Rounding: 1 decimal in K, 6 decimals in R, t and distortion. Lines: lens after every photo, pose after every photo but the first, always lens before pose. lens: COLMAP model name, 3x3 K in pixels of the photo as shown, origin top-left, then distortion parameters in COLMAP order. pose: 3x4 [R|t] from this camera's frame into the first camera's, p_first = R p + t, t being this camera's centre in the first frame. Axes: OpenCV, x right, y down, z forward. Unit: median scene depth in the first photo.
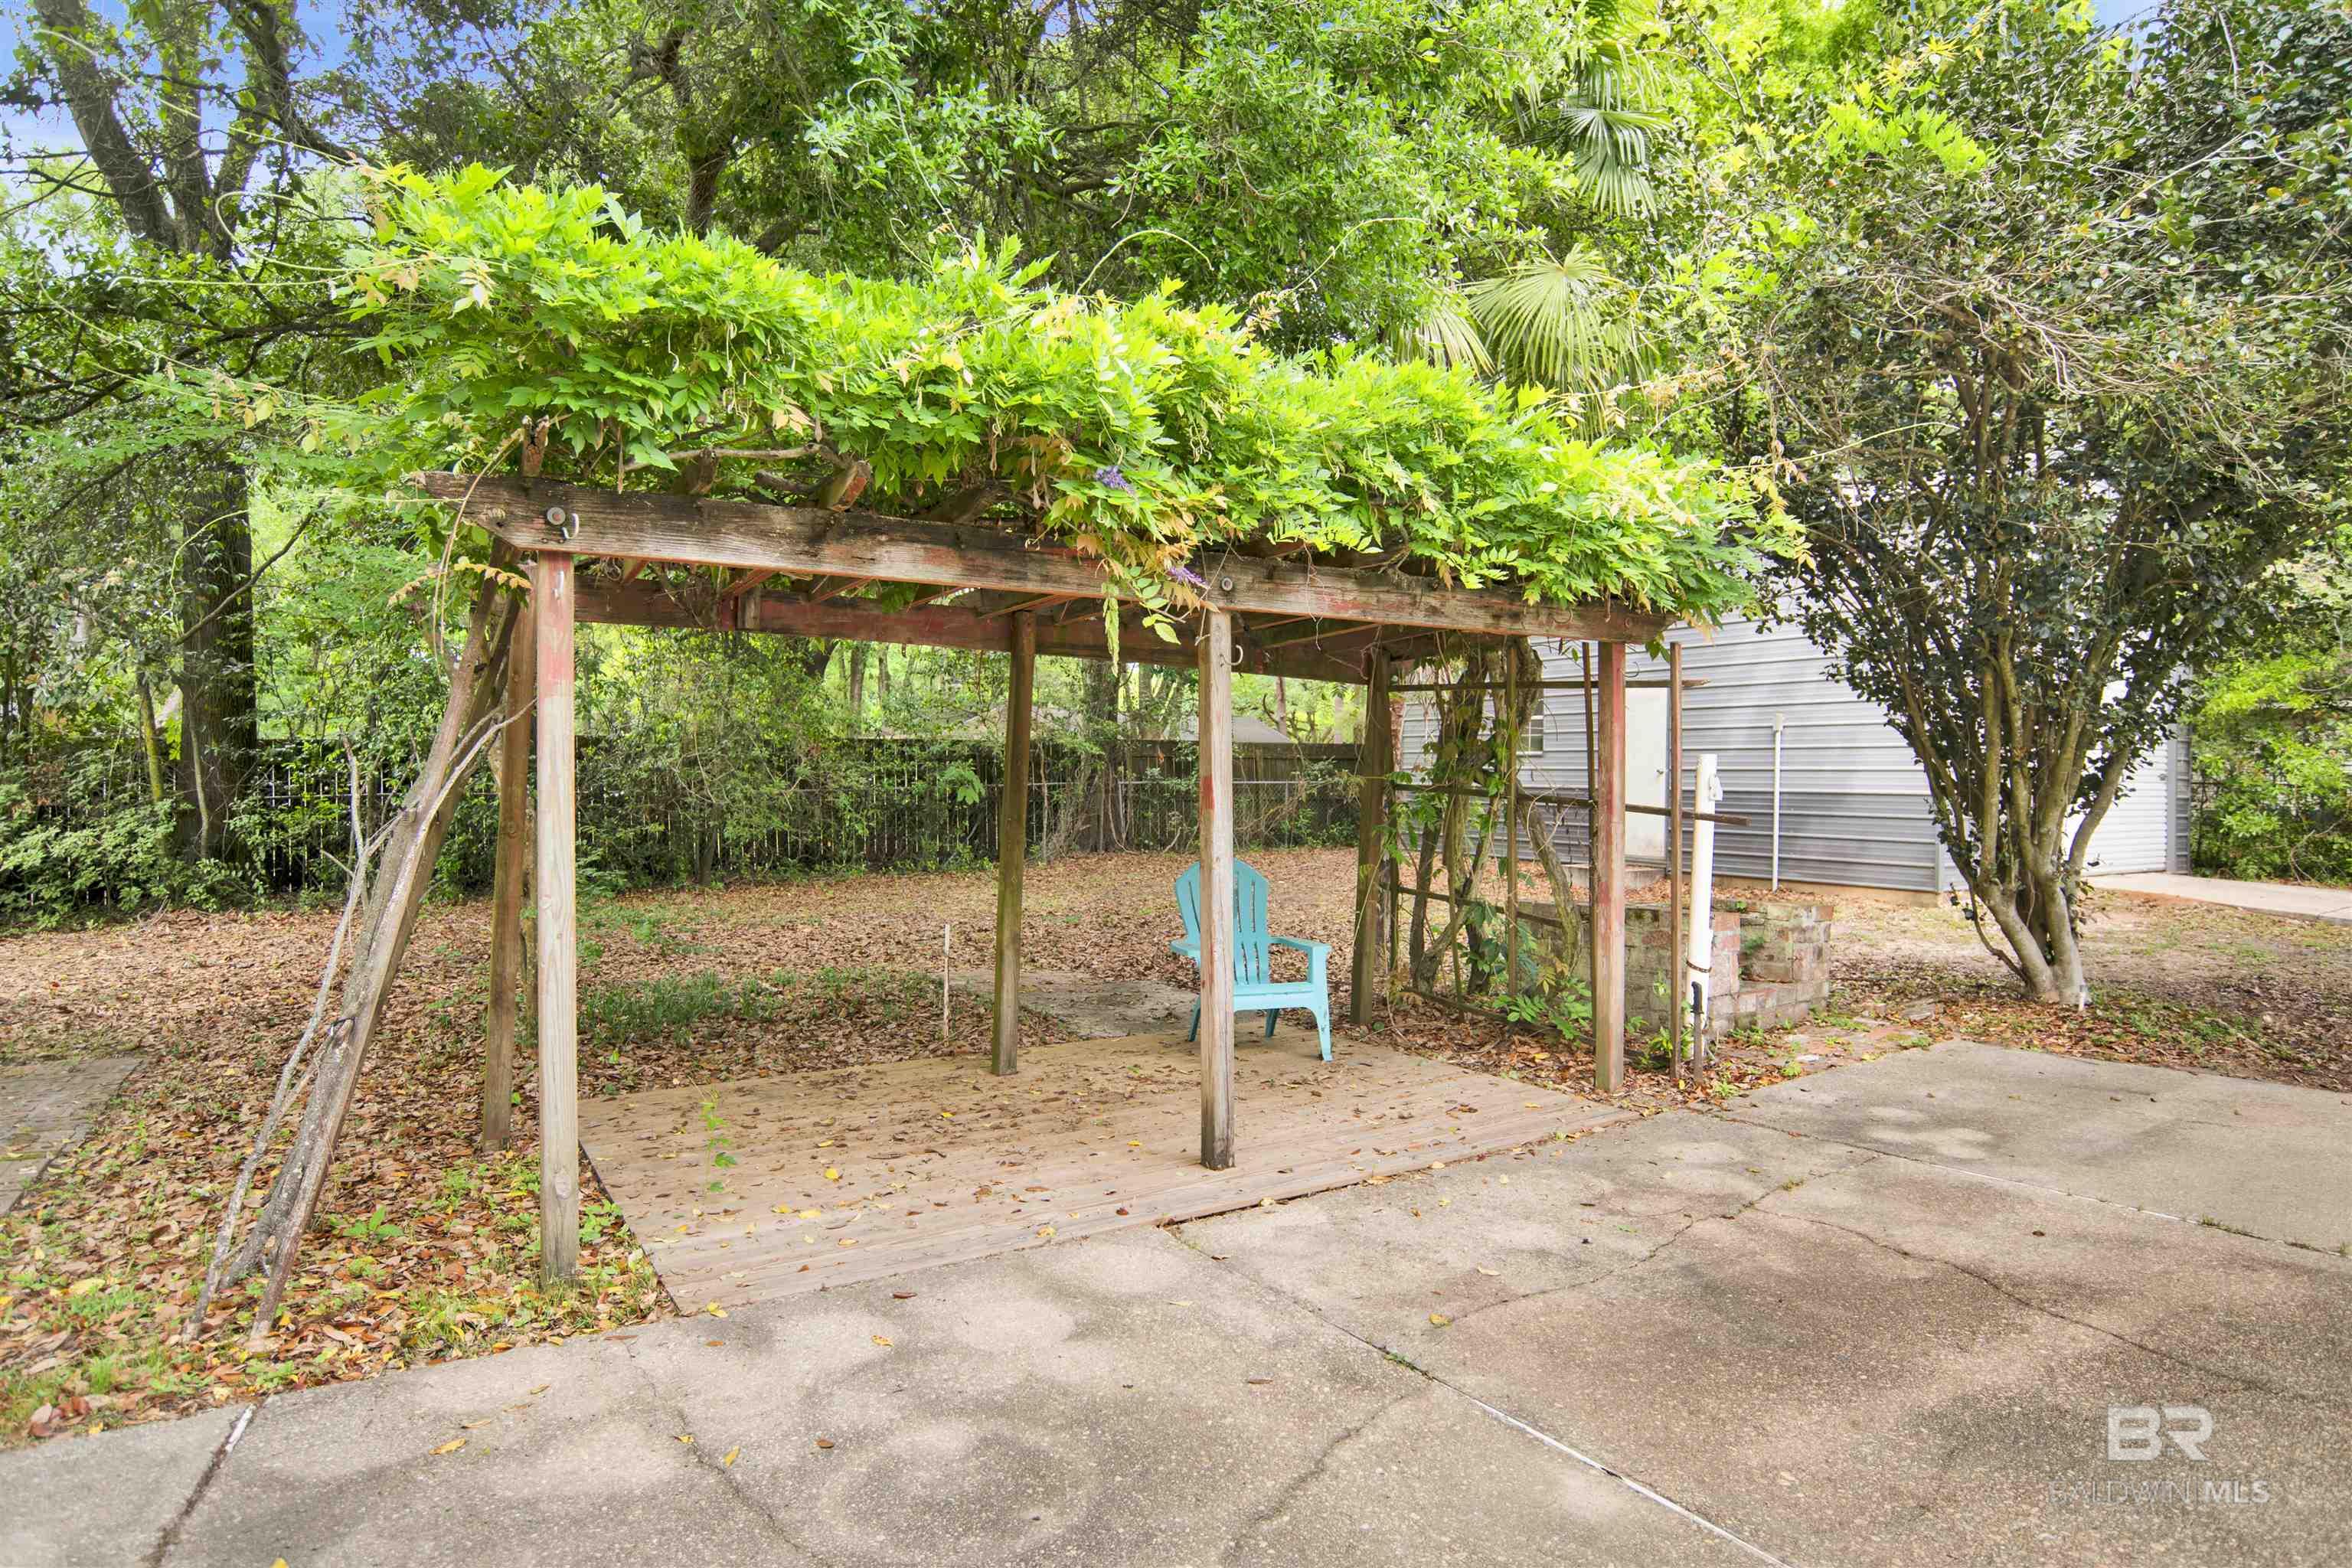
lens RADIAL K [[1262.9, 0, 1177.8], [0, 1262.9, 782.1], [0, 0, 1]] dist [-0.028191, 0.001979]
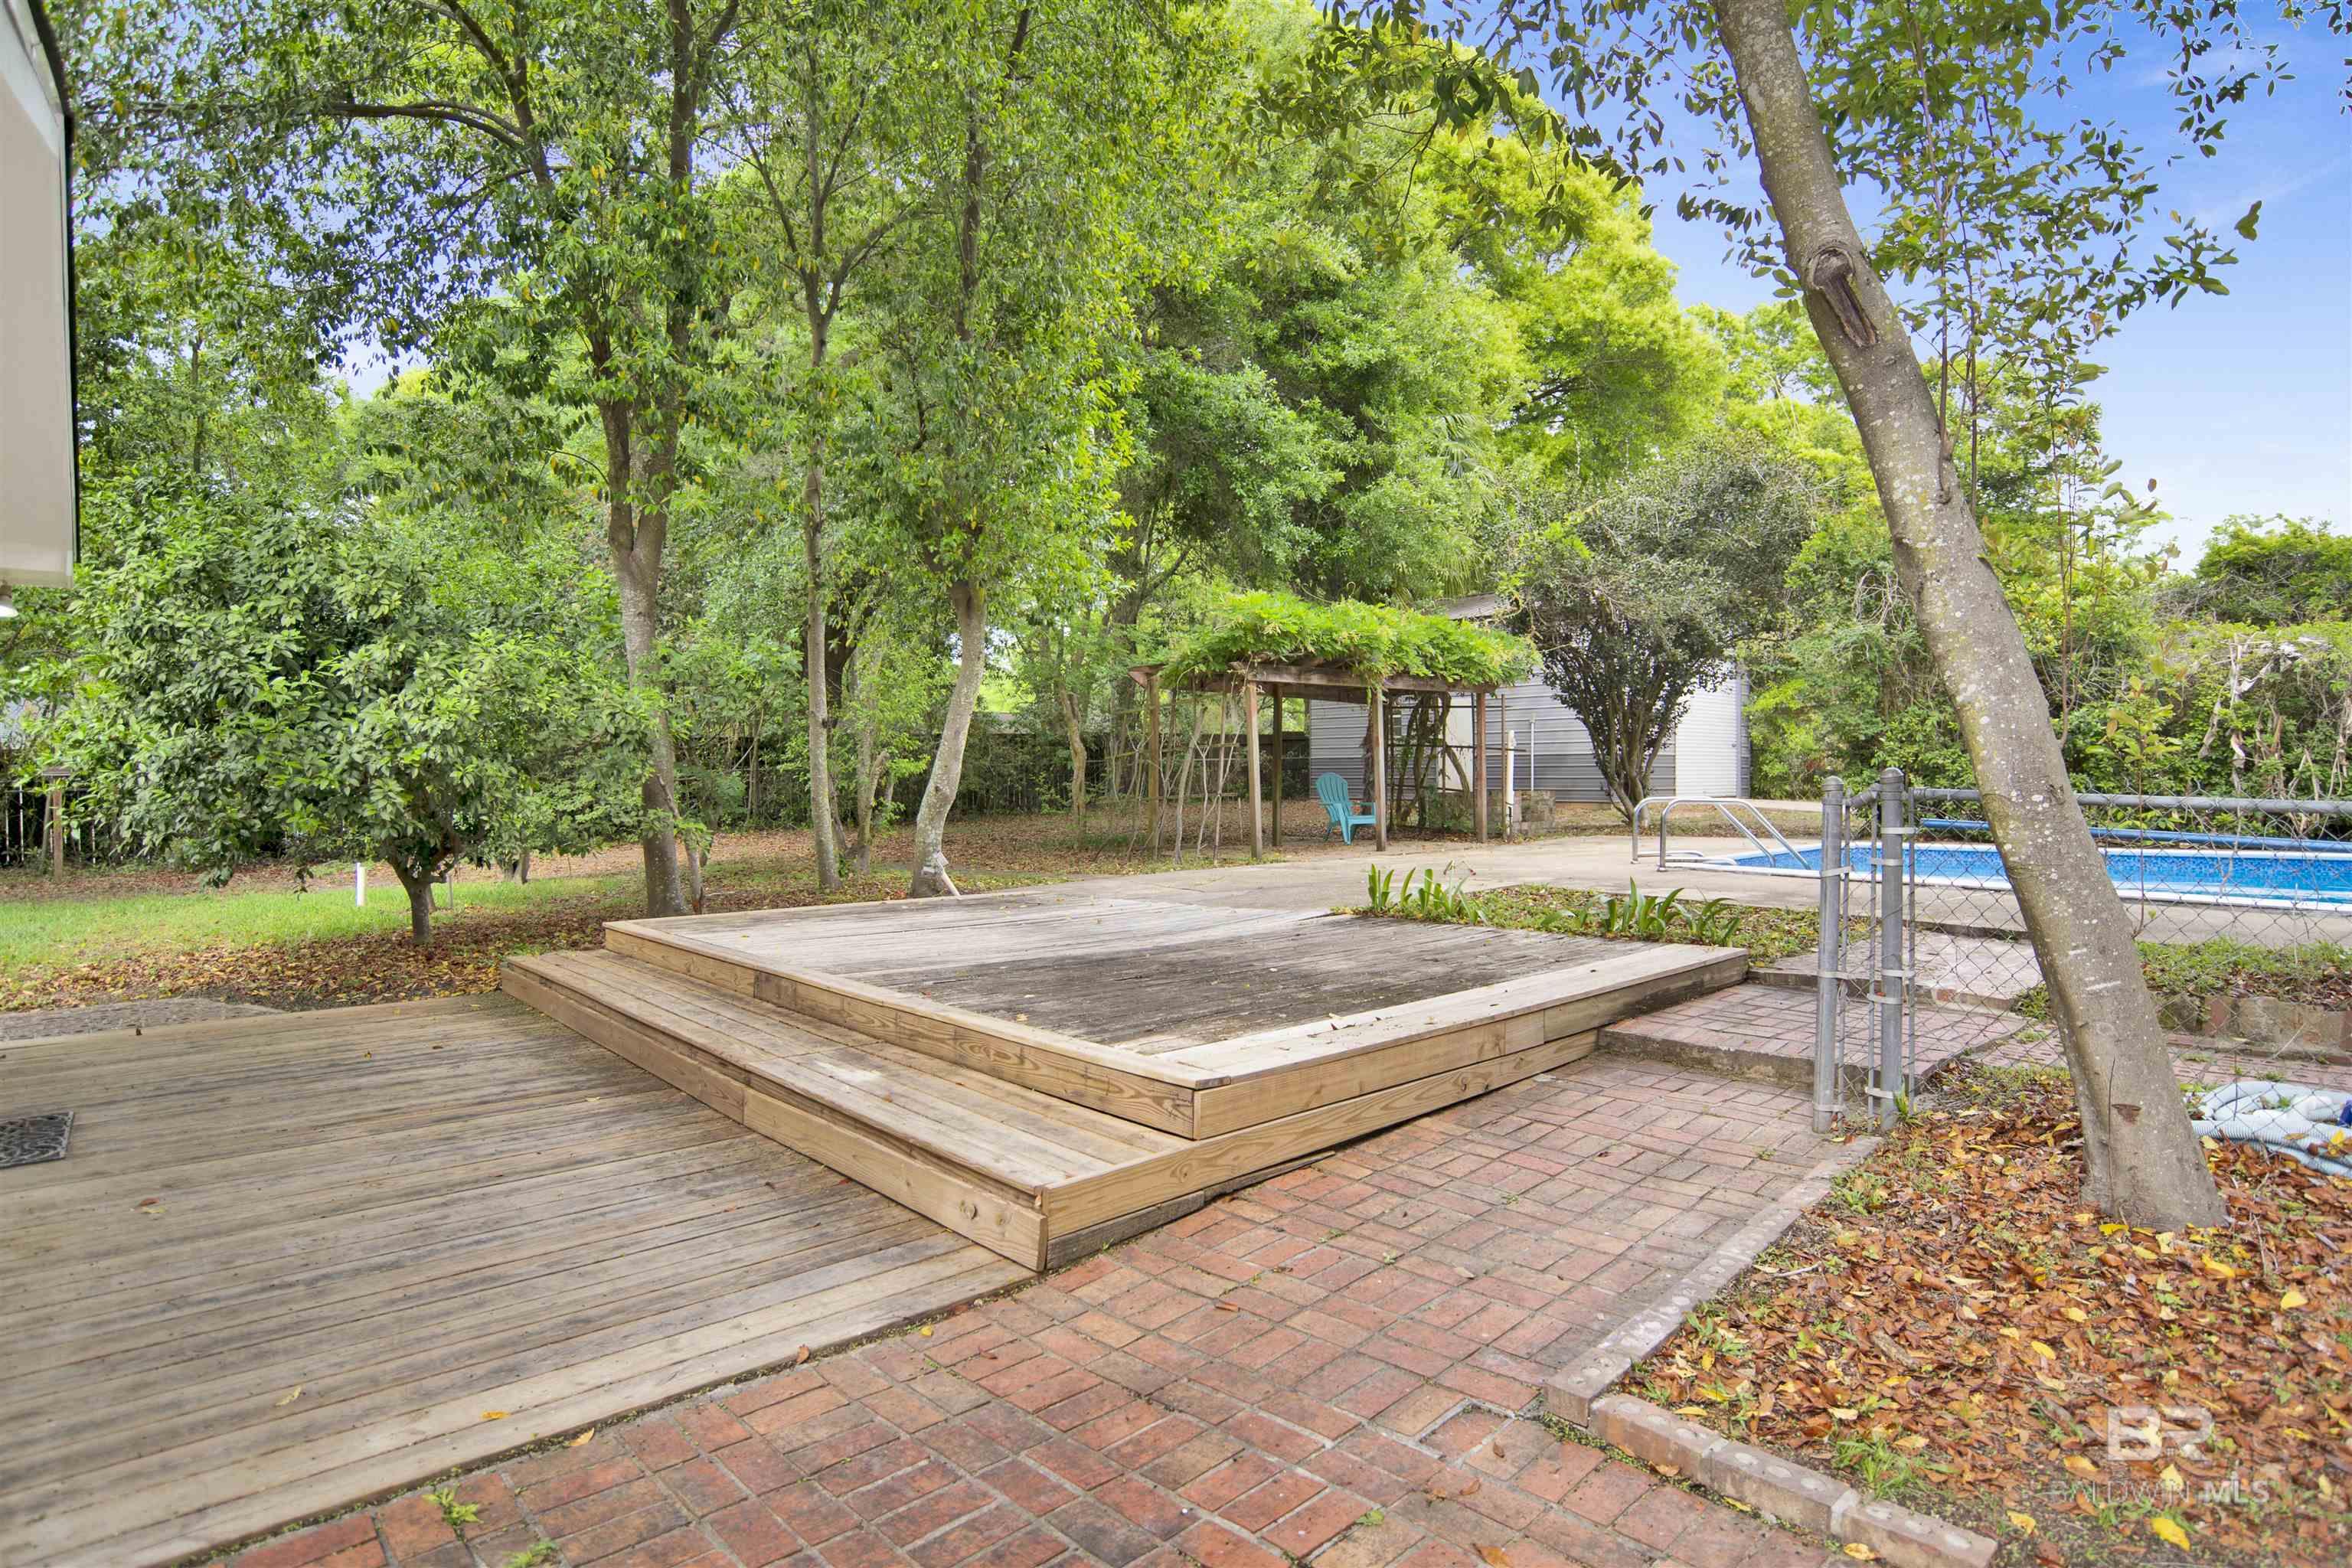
lens RADIAL K [[1262.9, 0, 1178.1], [0, 1262.9, 772.5], [0, 0, 1]] dist [-0.028191, 0.001979]
pose [[0.985272, -0.016678, 0.170181, -0.736105], [0.017644, 0.999836, -0.004162, 0.065883], [-0.170084, 0.007103, 0.985404, -1.536561]]
